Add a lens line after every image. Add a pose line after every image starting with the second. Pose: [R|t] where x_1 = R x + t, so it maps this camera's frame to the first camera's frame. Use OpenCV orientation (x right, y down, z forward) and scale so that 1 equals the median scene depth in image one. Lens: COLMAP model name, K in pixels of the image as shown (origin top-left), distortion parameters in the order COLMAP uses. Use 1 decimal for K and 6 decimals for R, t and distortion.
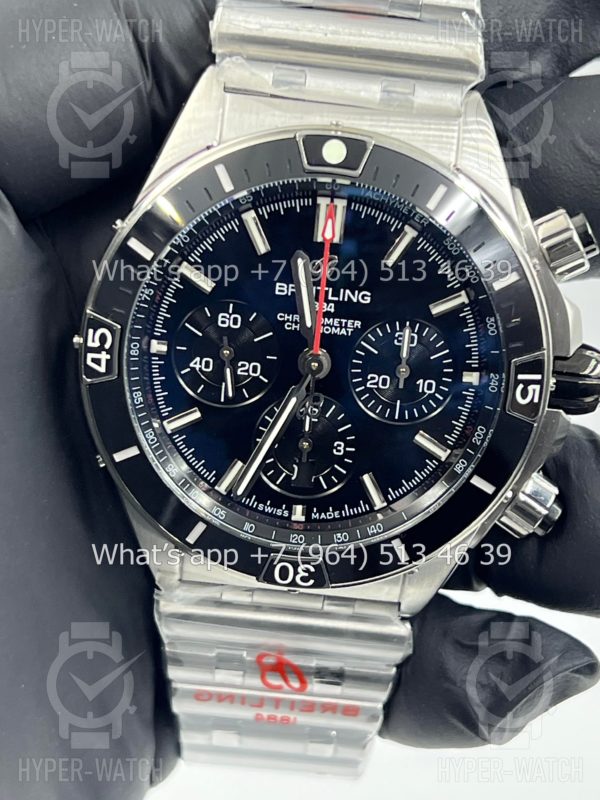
lens RADIAL K [[1882.2, 0, 298.3], [0, 1882.2, 403.1], [0, 0, 1]] dist [0.244309, 0.000000]
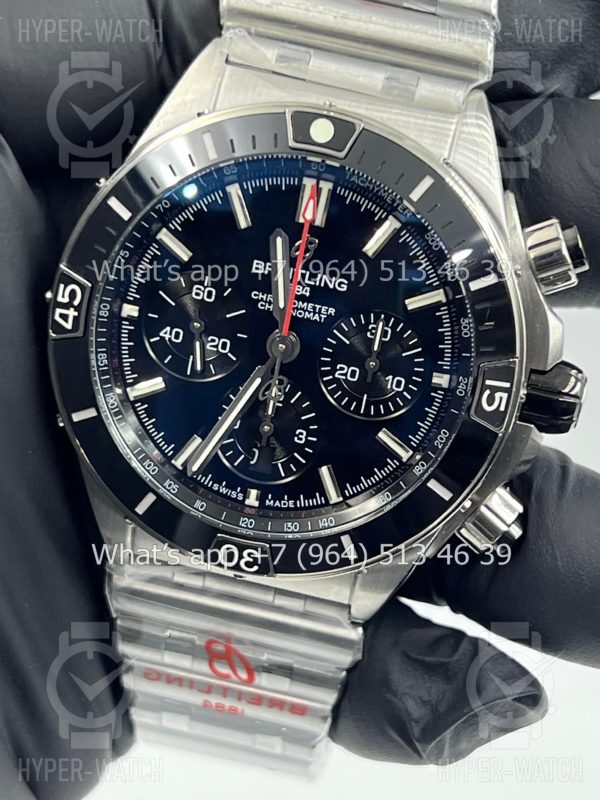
lens RADIAL K [[1882.2, 0, 300.8], [0, 1882.2, 407.8], [0, 0, 1]] dist [0.244309, 0.000000]
pose [[0.989075, 0.117642, -0.088829, 0.108507], [-0.121558, 0.991777, -0.040025, 0.049102], [0.083390, 0.050385, 0.995242, 0.023857]]
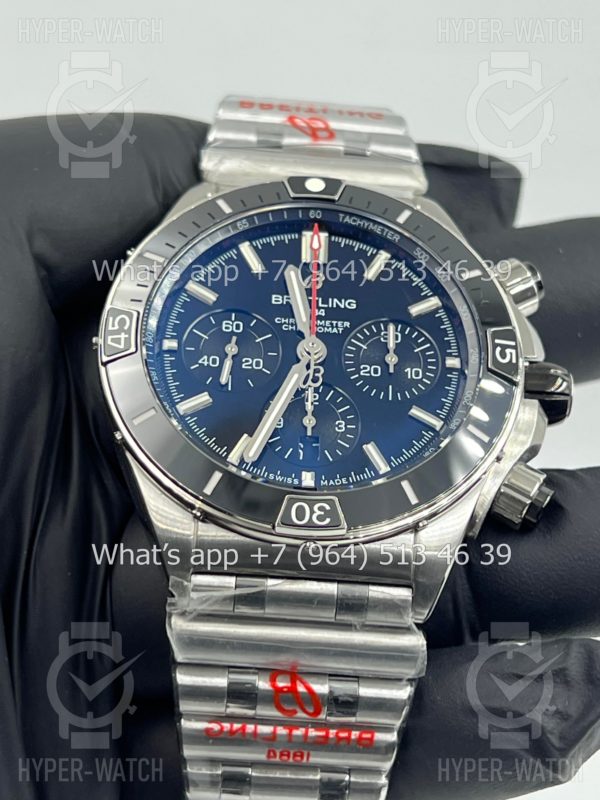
lens RADIAL K [[1882.2, 0, 300.7], [0, 1882.2, 400.9], [0, 0, 1]] dist [0.244309, 0.000000]
pose [[0.993772, -0.023759, 0.108866, -0.118840], [0.091529, 0.731268, -0.675921, 0.745981], [-0.063552, 0.681676, 0.728889, 0.213510]]
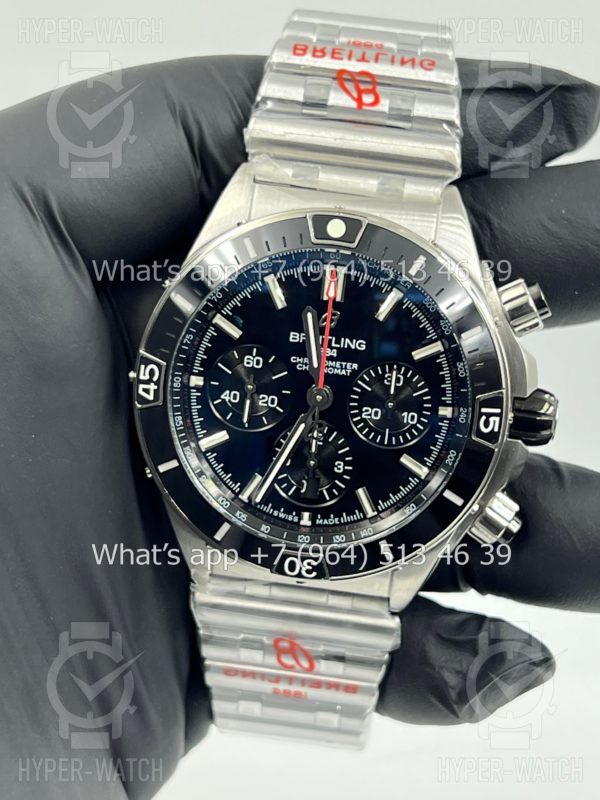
lens RADIAL K [[1882.2, 0, 299.6], [0, 1882.2, 395.7], [0, 0, 1]] dist [0.244309, 0.000000]
pose [[0.997992, 0.020714, -0.059857, 0.069882], [-0.025307, 0.996708, -0.077023, 0.074556], [0.058064, 0.078383, 0.995231, -0.245339]]
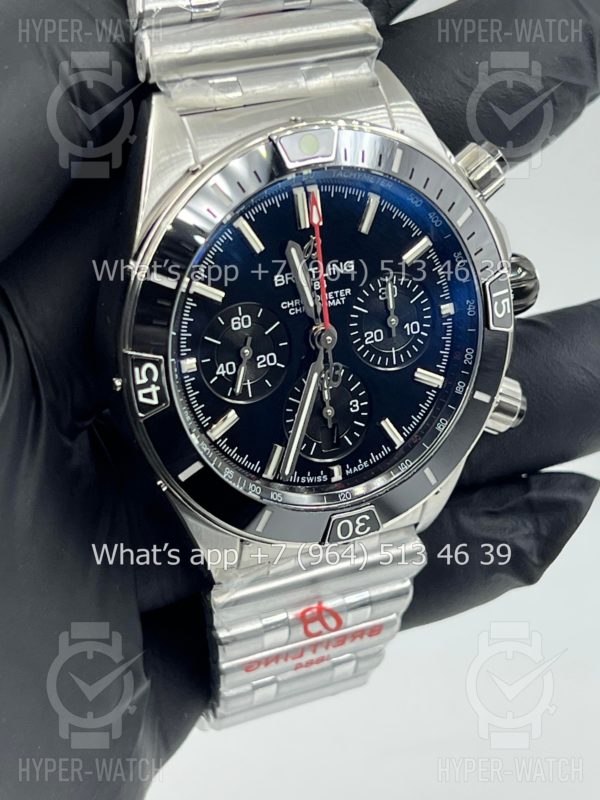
lens RADIAL K [[1882.2, 0, 301.1], [0, 1882.2, 403.8], [0, 0, 1]] dist [0.244309, 0.000000]
pose [[0.883032, -0.303951, 0.357586, -0.402617], [0.286972, 0.952594, 0.101056, -0.097998], [-0.371350, 0.013381, 0.928397, -0.005236]]
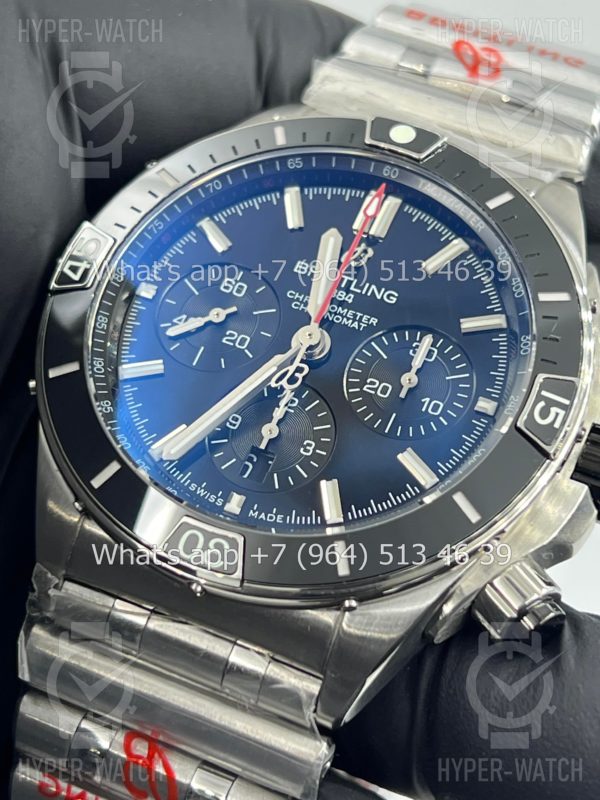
lens RADIAL K [[1882.2, 0, 300.9], [0, 1882.2, 399.6], [0, 0, 1]] dist [0.244309, 0.000000]
pose [[0.948887, 0.235552, -0.210068, 0.187397], [-0.315506, 0.725493, -0.611650, 0.514951], [0.008328, 0.646664, 0.762729, 0.370454]]
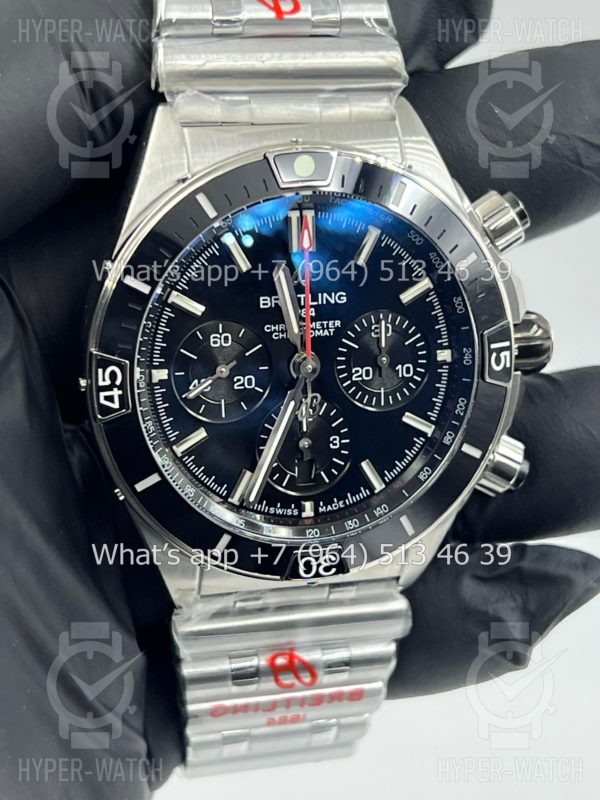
lens RADIAL K [[1882.2, 0, 296.9], [0, 1882.2, 404.5], [0, 0, 1]] dist [0.244309, 0.000000]
pose [[0.955400, -0.171706, 0.240268, -0.254698], [0.177209, 0.984172, -0.001318, 0.000620], [-0.236238, 0.043837, 0.970706, -0.030211]]
